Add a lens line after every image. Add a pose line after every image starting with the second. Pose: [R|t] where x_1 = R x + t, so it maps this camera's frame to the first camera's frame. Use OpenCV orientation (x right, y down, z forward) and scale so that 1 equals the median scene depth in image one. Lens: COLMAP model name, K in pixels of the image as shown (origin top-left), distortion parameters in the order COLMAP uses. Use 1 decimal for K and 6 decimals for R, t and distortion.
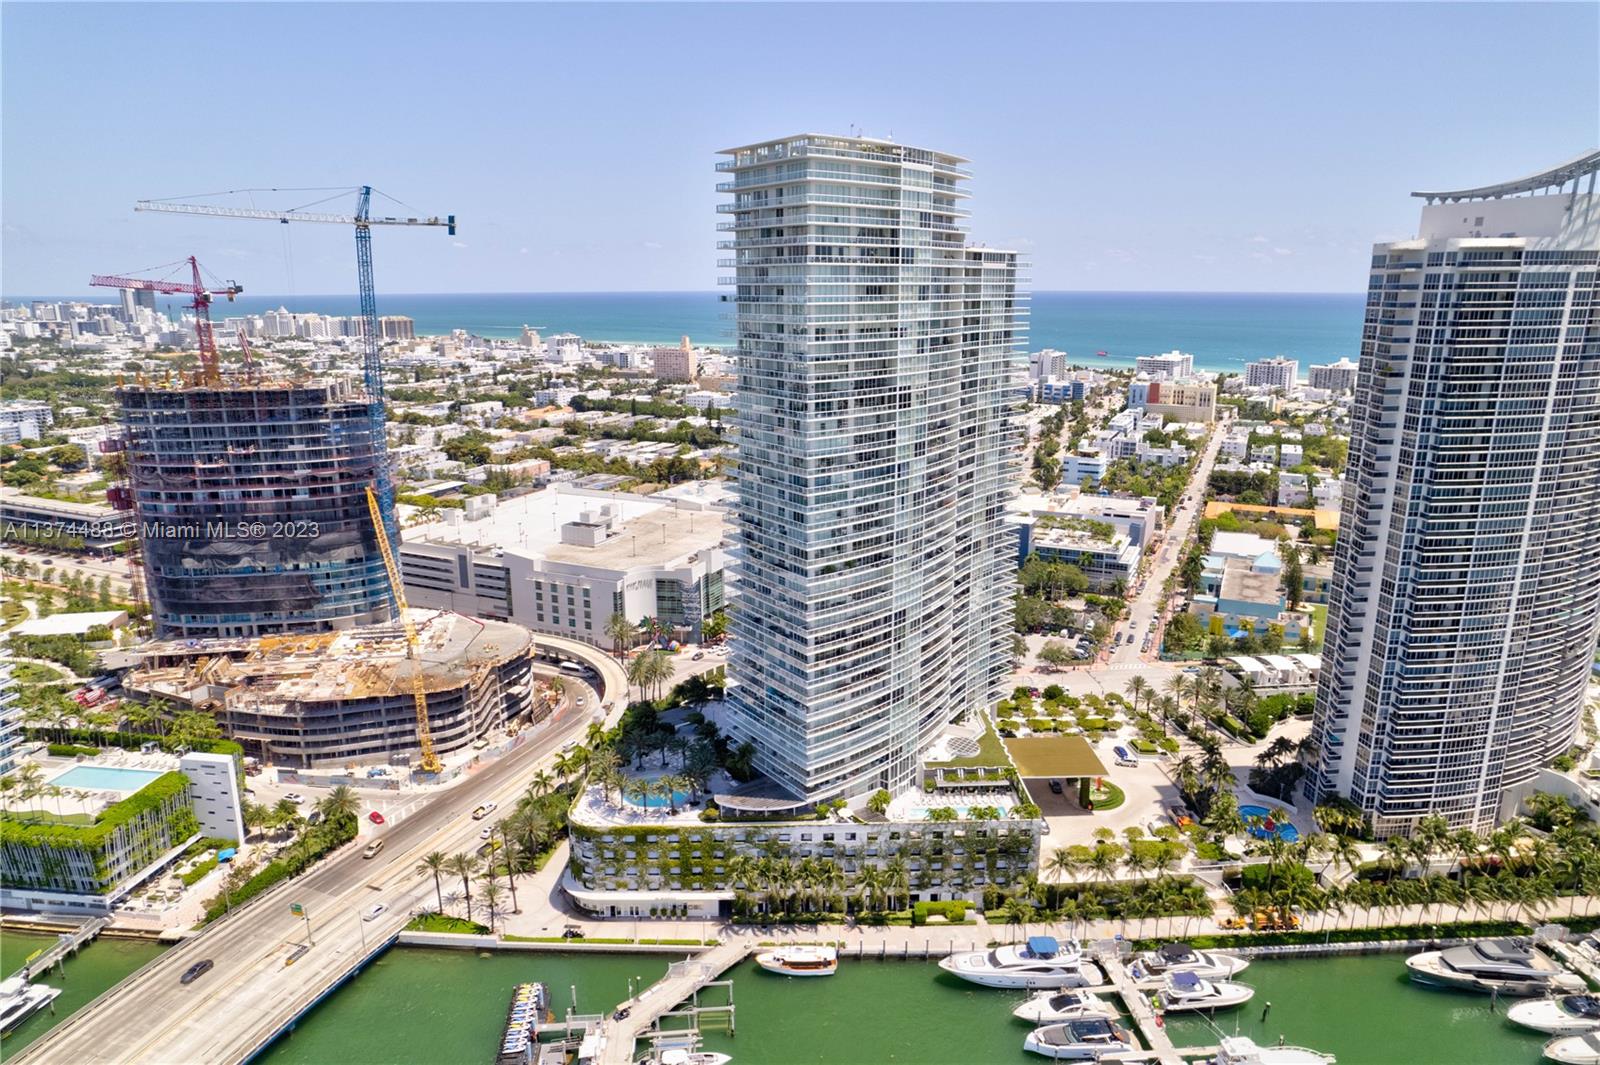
lens RADIAL K [[1030.8, 0, 787.4], [0, 1030.8, 531.9], [0, 0, 1]] dist [-0.086373, 0.080380]
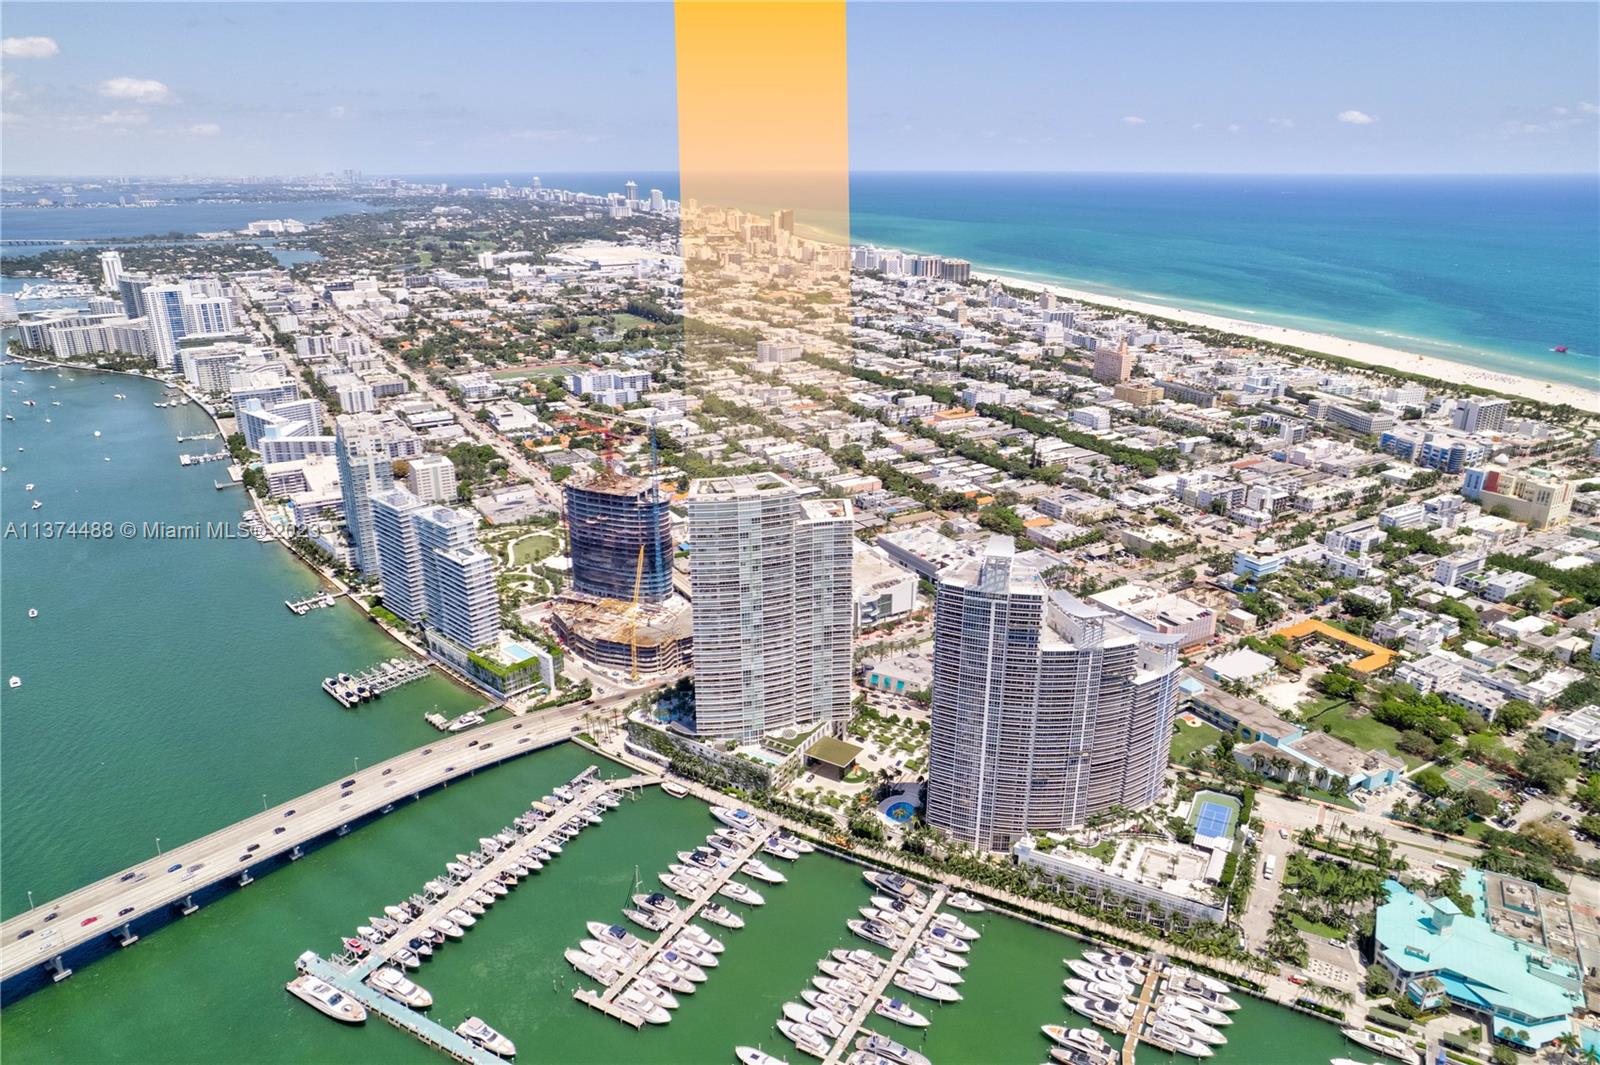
lens RADIAL K [[1030.8, 0, 787.4], [0, 1030.8, 531.9], [0, 0, 1]] dist [-0.086373, 0.080380]
pose [[0.831180, 0.189390, -0.522754, 1.430657], [-0.138077, 0.981055, 0.135887, -0.599537], [0.538586, -0.040766, 0.841584, -0.990864]]
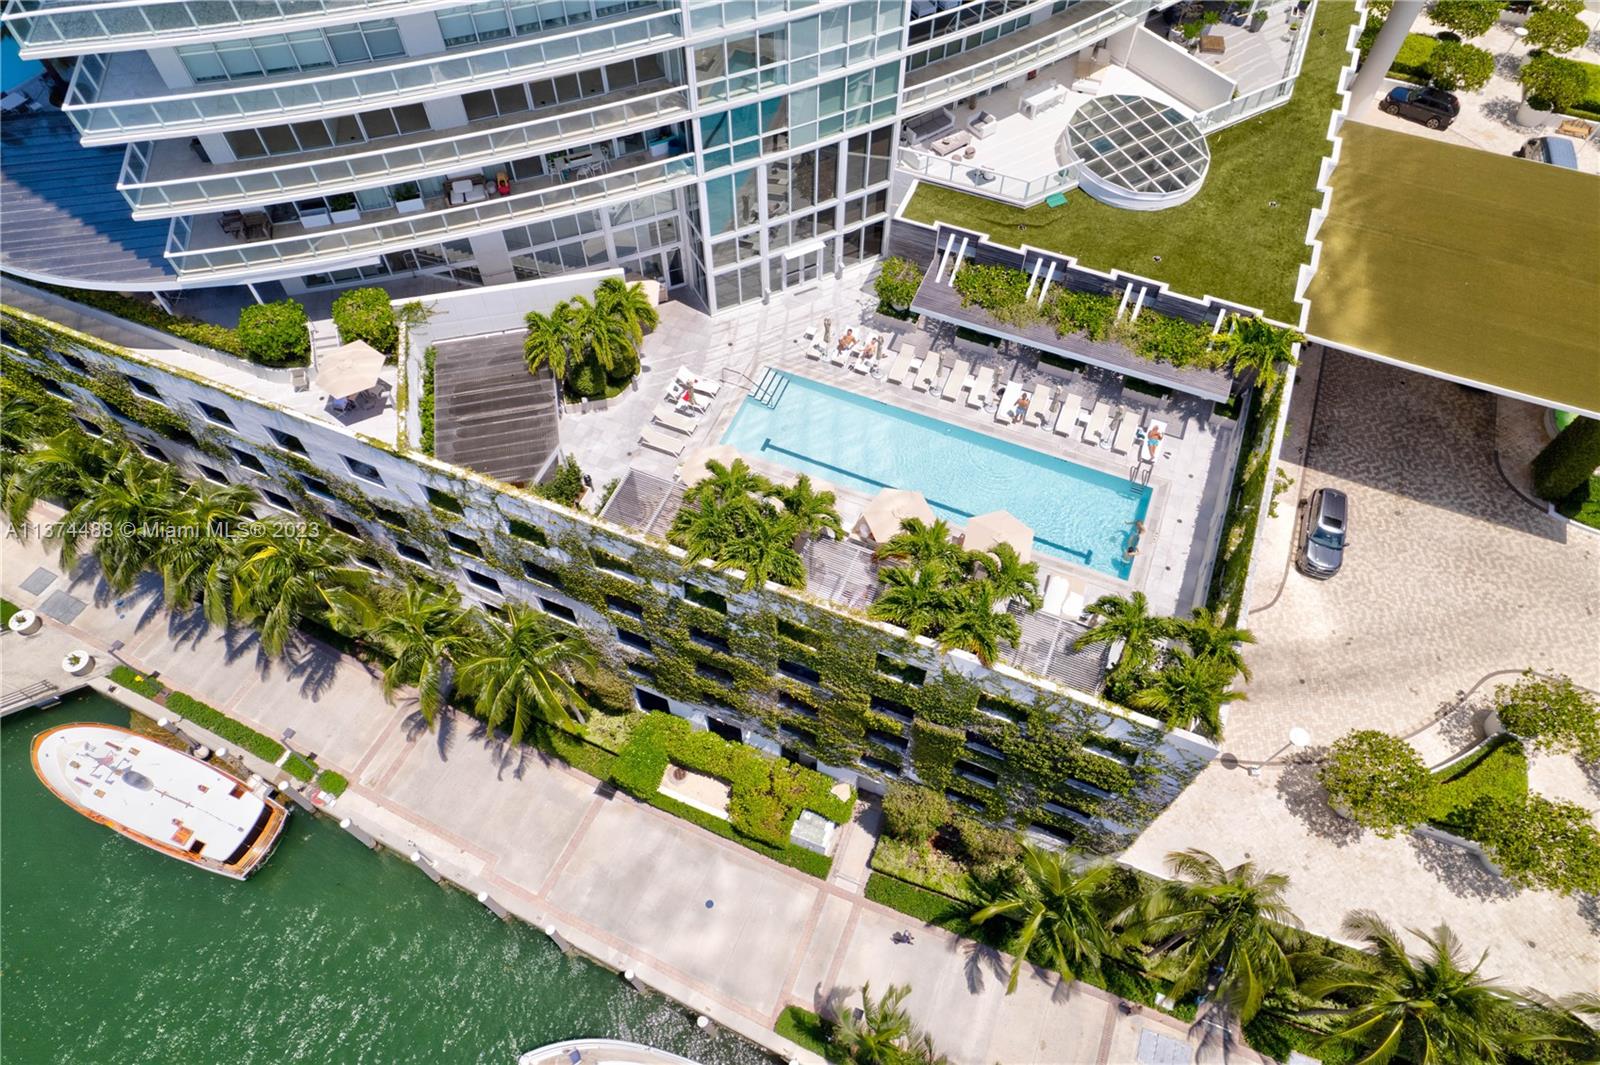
lens RADIAL K [[1022.4, 0, 779.5], [0, 1022.4, 558.7], [0, 0, 1]] dist [-0.004886, -0.001200]
pose [[0.915274, 0.343166, -0.210974, 0.202377], [-0.097102, 0.696233, 0.711218, 0.134987], [0.390953, -0.630473, 0.670566, 0.860400]]
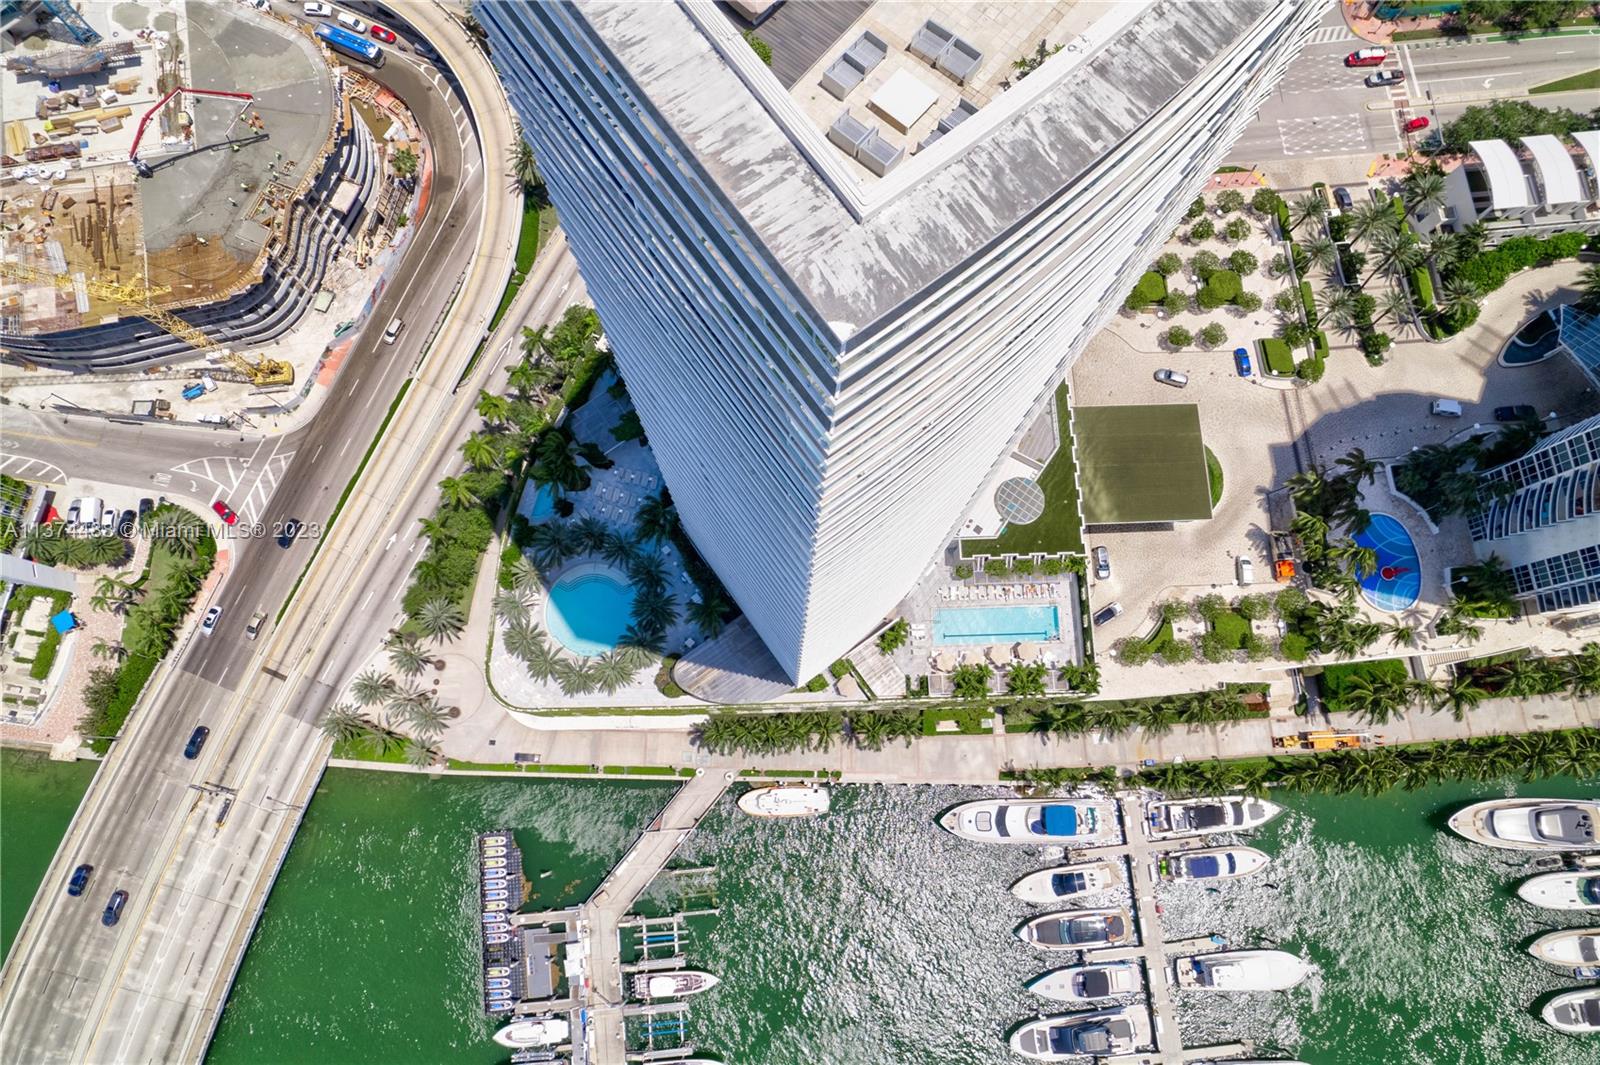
lens RADIAL K [[1030.8, 0, 787.4], [0, 1030.8, 531.9], [0, 0, 1]] dist [-0.086373, 0.080380]
pose [[0.999892, -0.010883, 0.009879, 0.005684], [-0.003893, 0.452028, 0.891995, -0.461108], [-0.014173, -0.891937, 0.451937, 0.756900]]
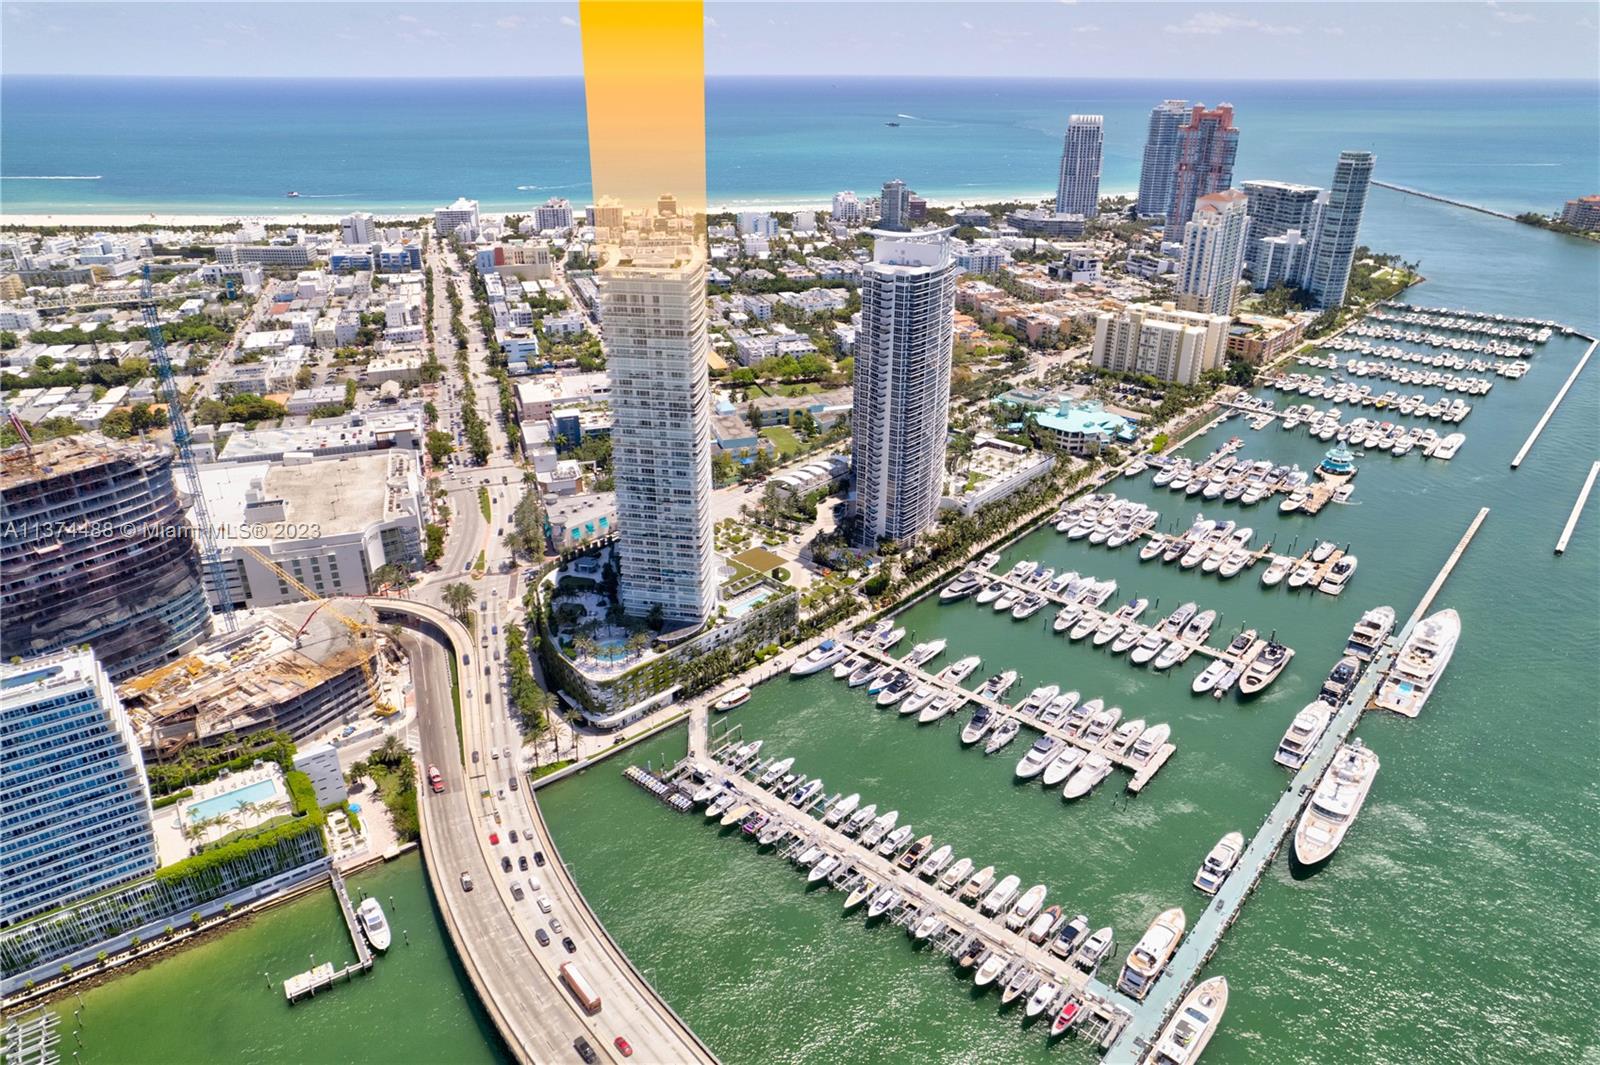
lens RADIAL K [[1030.8, 0, 787.4], [0, 1030.8, 531.9], [0, 0, 1]] dist [-0.086373, 0.080380]
pose [[0.722367, -0.286549, 0.629346, -0.978309], [0.163053, 0.955023, 0.247680, -0.319544], [-0.672012, -0.076299, 0.736599, -0.437521]]
